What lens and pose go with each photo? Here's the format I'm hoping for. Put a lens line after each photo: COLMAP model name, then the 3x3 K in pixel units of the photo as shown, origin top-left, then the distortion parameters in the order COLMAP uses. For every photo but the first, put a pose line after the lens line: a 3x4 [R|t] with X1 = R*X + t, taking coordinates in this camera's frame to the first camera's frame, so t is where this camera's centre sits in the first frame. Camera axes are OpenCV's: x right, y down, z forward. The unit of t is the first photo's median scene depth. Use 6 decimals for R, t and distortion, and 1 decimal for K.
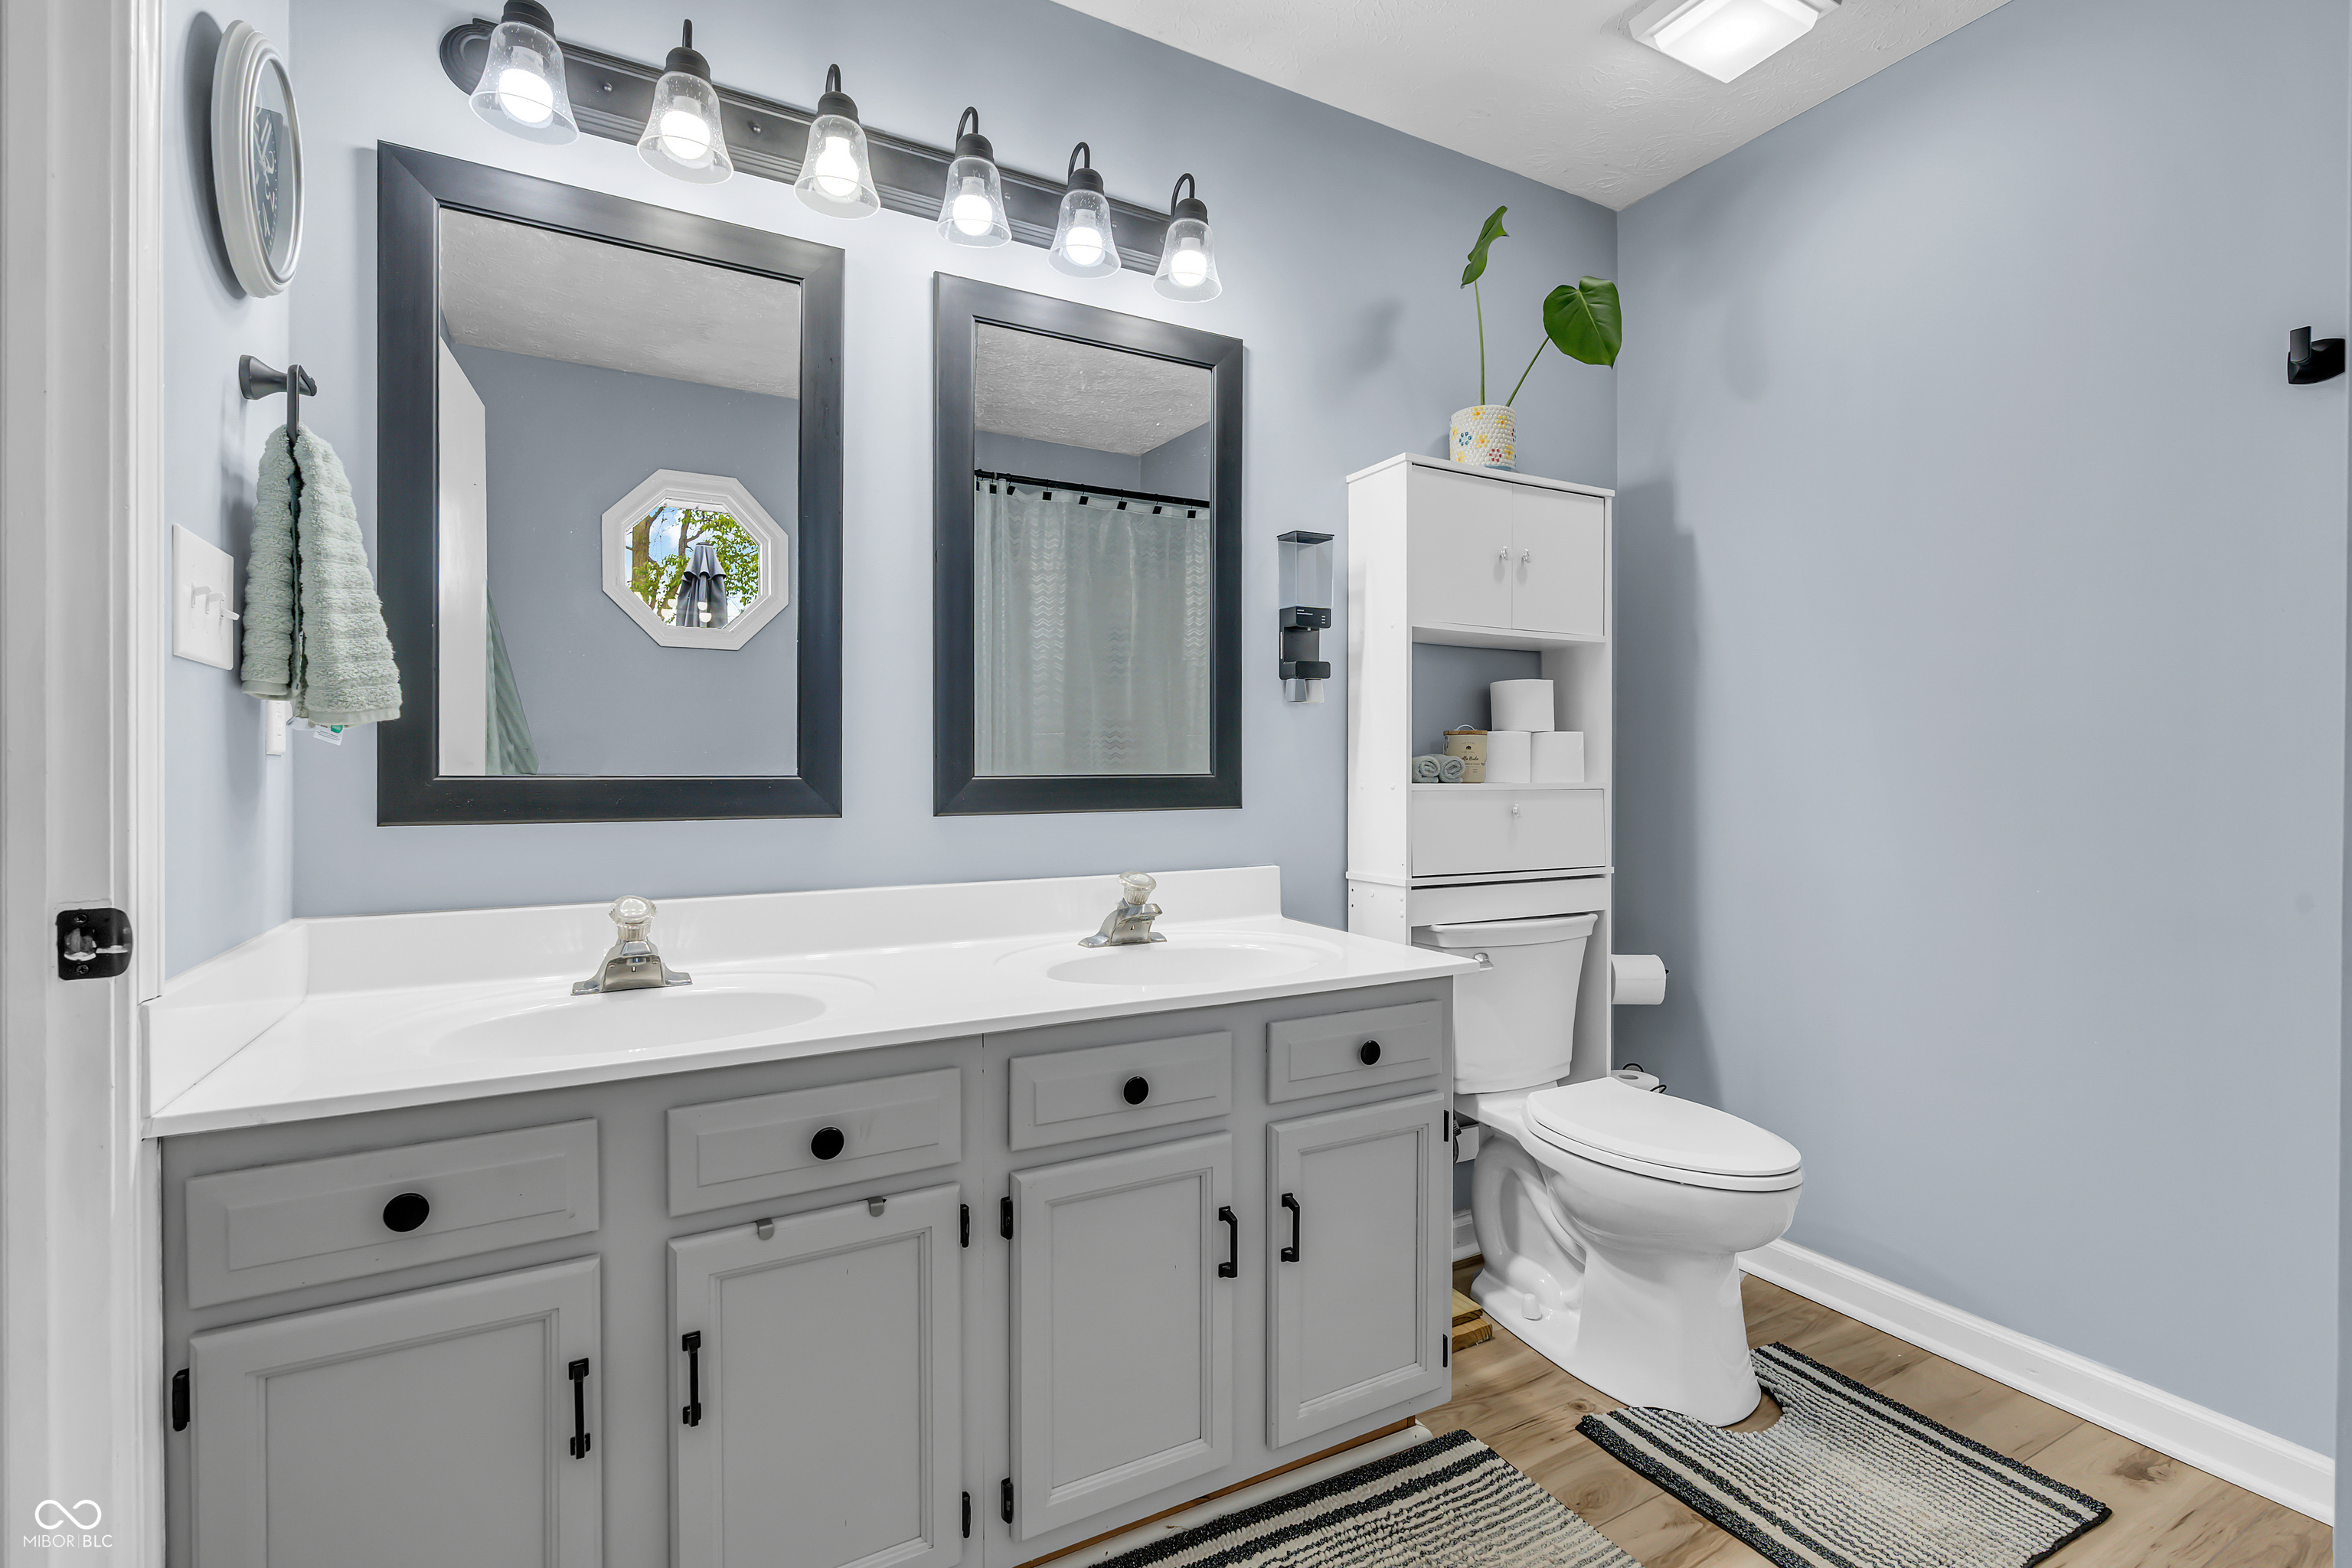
lens RADIAL K [[1063.9, 0, 1168.5], [0, 1063.9, 768.2], [0, 0, 1]] dist [-0.002358, 0.000329]
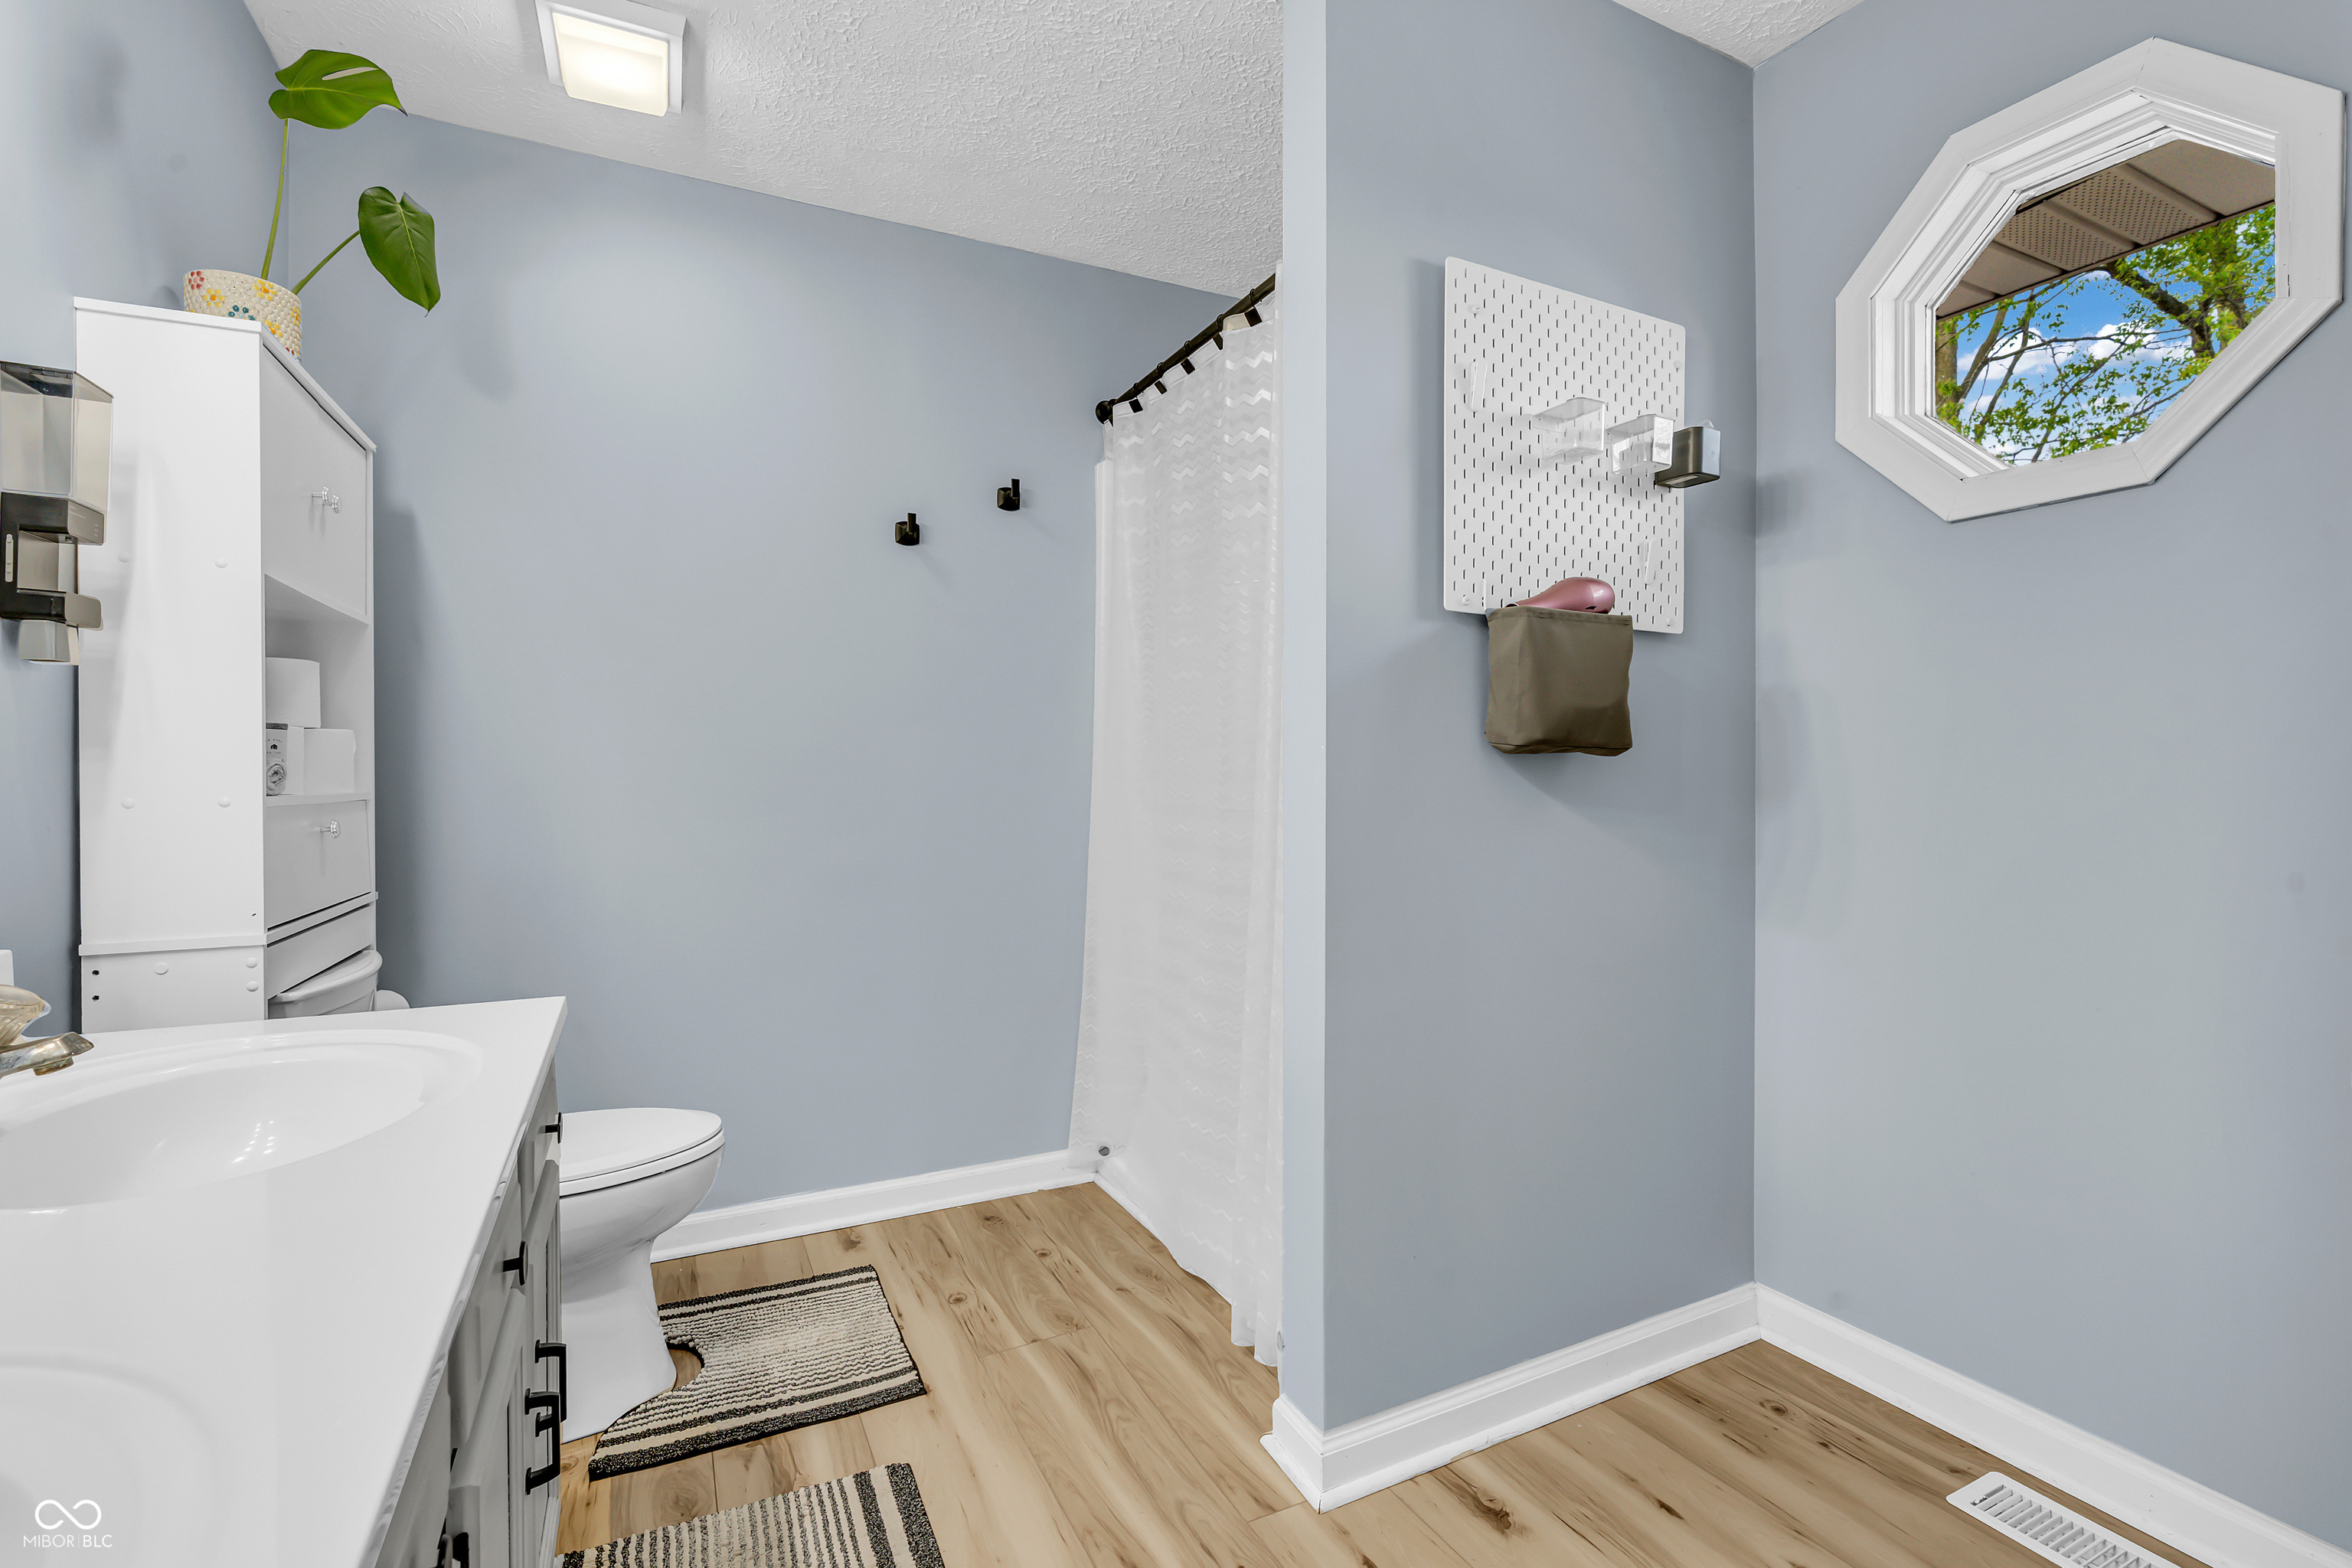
lens RADIAL K [[1063.9, 0, 1168.5], [0, 1063.9, 768.2], [0, 0, 1]] dist [-0.002358, 0.000329]
pose [[0.044010, 0.005218, 0.999017, -0.526812], [0.003135, 0.999981, -0.005361, 0.001906], [-0.999026, 0.003368, 0.043993, 0.447463]]
